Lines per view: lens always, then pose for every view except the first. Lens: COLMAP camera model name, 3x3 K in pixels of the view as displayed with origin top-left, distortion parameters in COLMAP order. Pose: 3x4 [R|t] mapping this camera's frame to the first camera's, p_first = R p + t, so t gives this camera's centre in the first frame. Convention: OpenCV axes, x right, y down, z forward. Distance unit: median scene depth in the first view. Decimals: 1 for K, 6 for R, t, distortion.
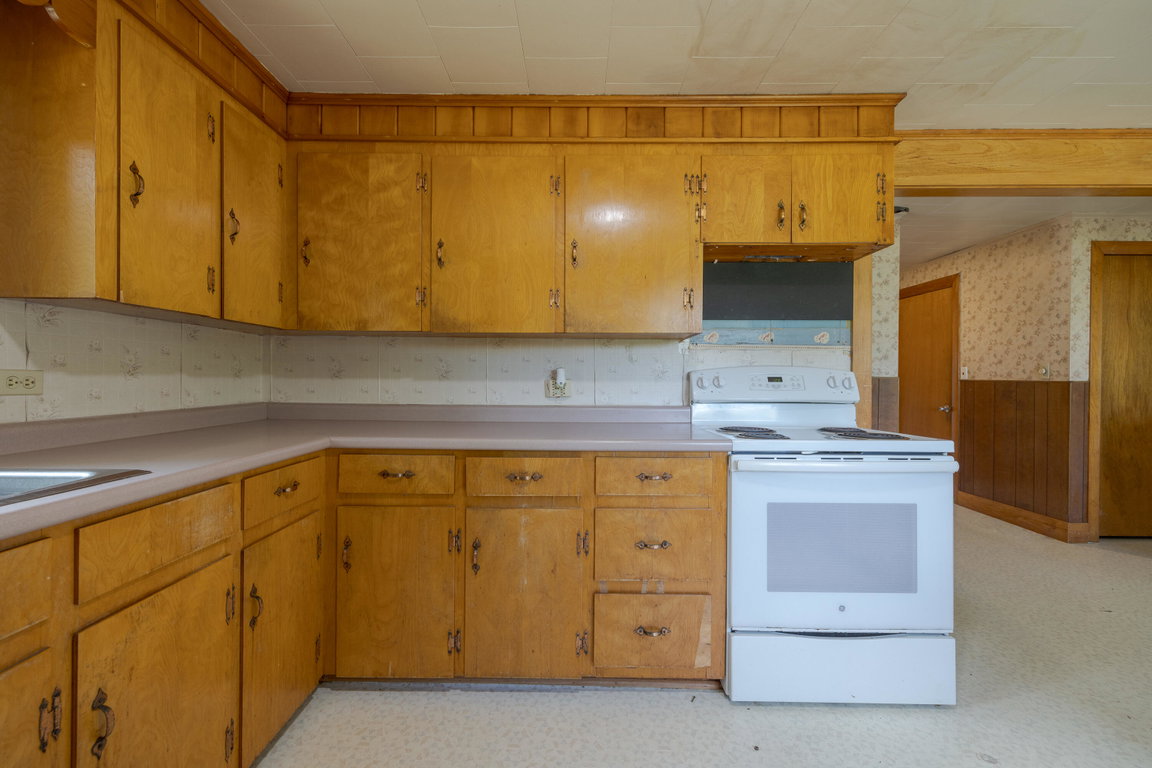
lens RADIAL K [[486.9, 0, 572.4], [0, 486.9, 377.7], [0, 0, 1]] dist [0.002680, 0.000213]
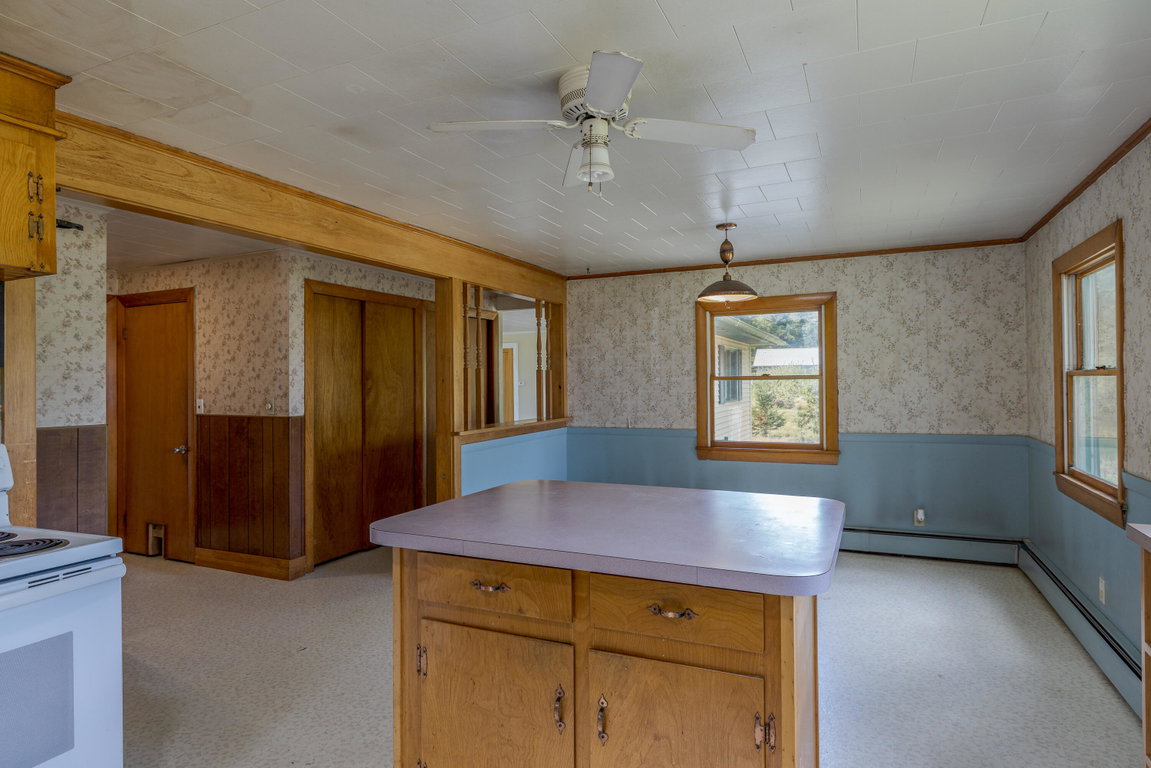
lens RADIAL K [[652.4, 0, 573.9], [0, 652.4, 377.0], [0, 0, 1]] dist [-0.000818, -0.001207]
pose [[0.408543, -0.002213, 0.912736, 0.047149], [0.012188, 0.999921, -0.003032, -0.062703], [-0.912658, 0.012363, 0.408538, -0.068382]]
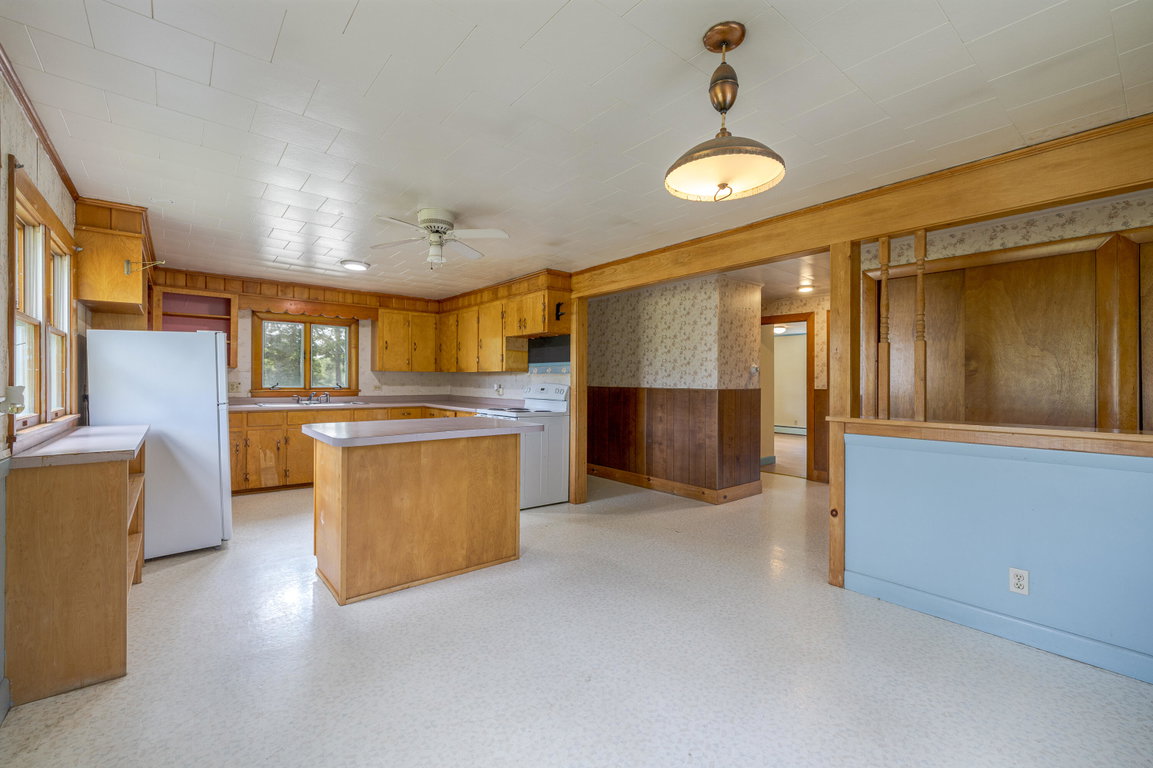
lens RADIAL K [[487.3, 0, 566.9], [0, 487.3, 383.2], [0, 0, 1]] dist [0.002680, 0.000213]
pose [[0.636362, 0.001538, -0.771389, 1.496567], [-0.005520, 0.999981, -0.002560, -0.012341], [0.771370, 0.005888, 0.636359, -0.245687]]
